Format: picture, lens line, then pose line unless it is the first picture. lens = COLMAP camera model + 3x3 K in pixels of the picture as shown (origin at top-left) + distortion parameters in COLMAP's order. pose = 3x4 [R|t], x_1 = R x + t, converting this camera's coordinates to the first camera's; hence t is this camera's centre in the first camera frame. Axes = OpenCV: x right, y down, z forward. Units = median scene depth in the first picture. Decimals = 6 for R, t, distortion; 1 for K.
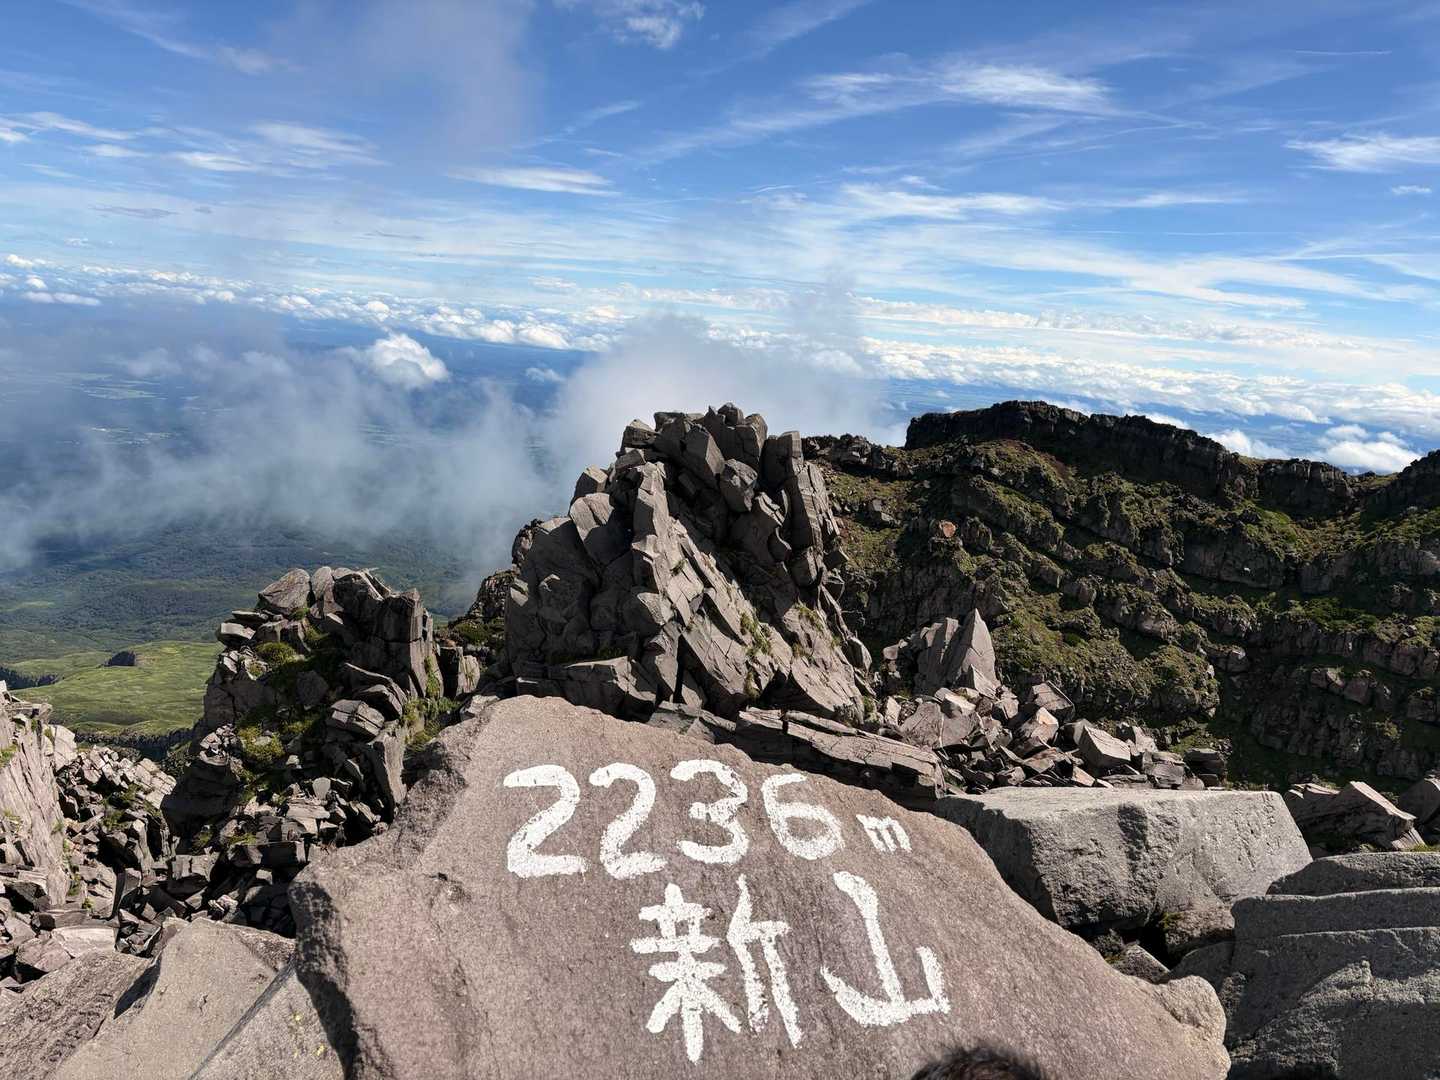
lens RADIAL K [[1133.4, 0, 738.9], [0, 1133.4, 543.4], [0, 0, 1]] dist [0.007915, -0.005078]
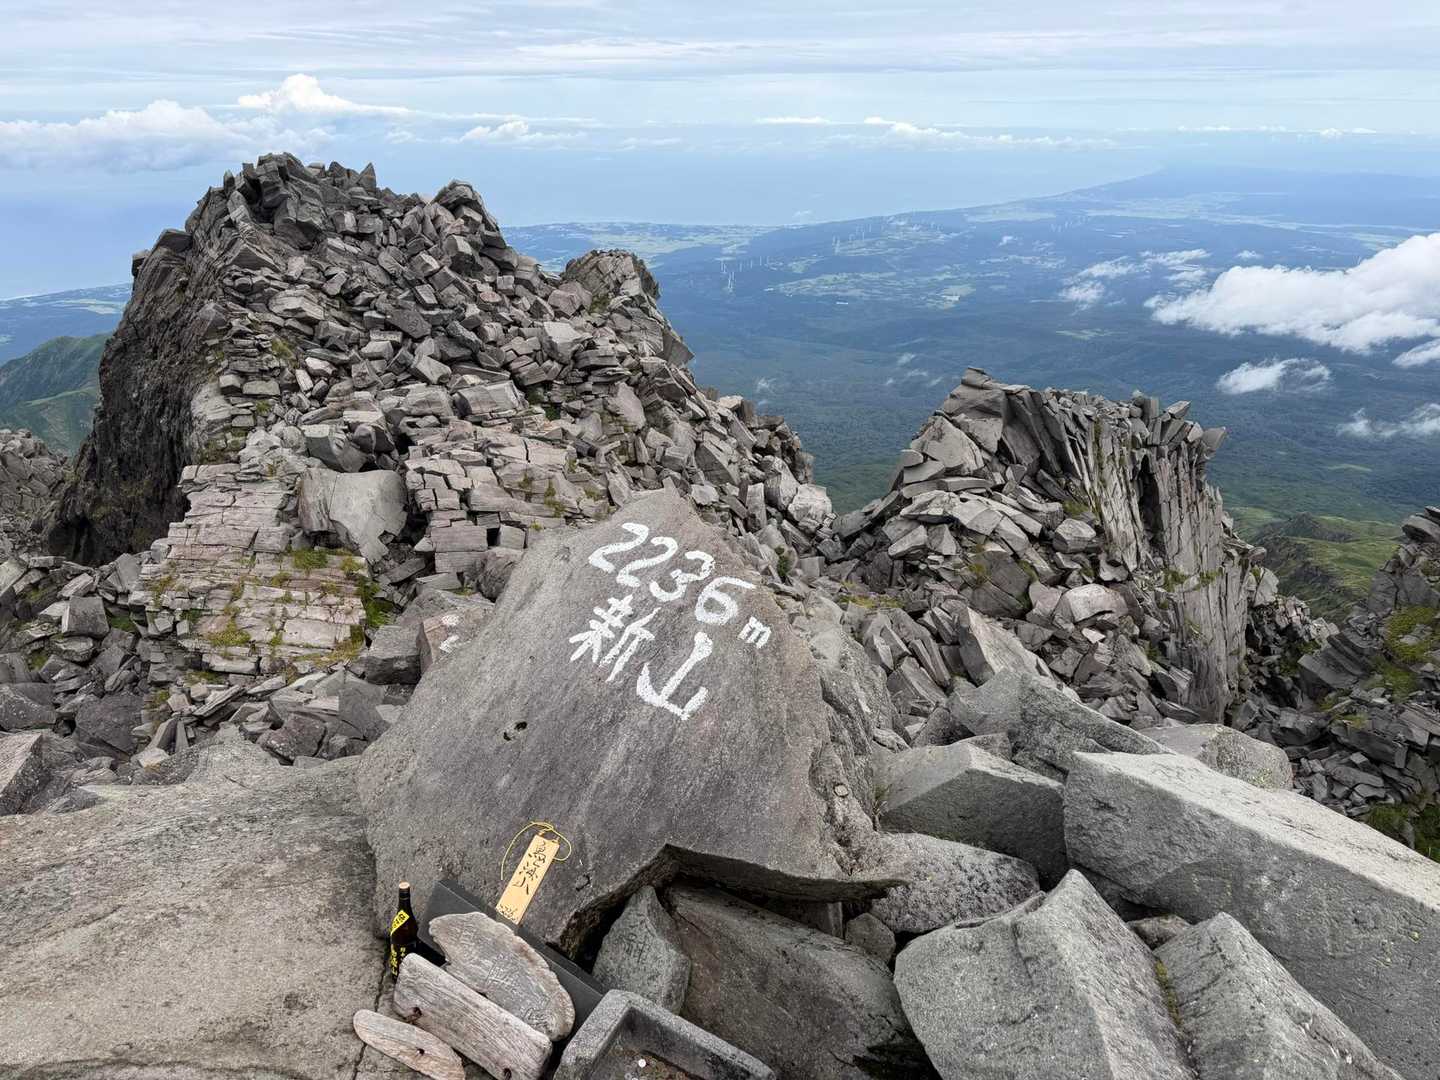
lens RADIAL K [[1133.4, 0, 738.9], [0, 1133.4, 543.4], [0, 0, 1]] dist [0.007915, -0.005078]
pose [[0.387439, 0.265276, -0.882904, 1.625961], [-0.162322, 0.962373, 0.217922, -0.226016], [0.907493, 0.058883, 0.415920, 0.341822]]
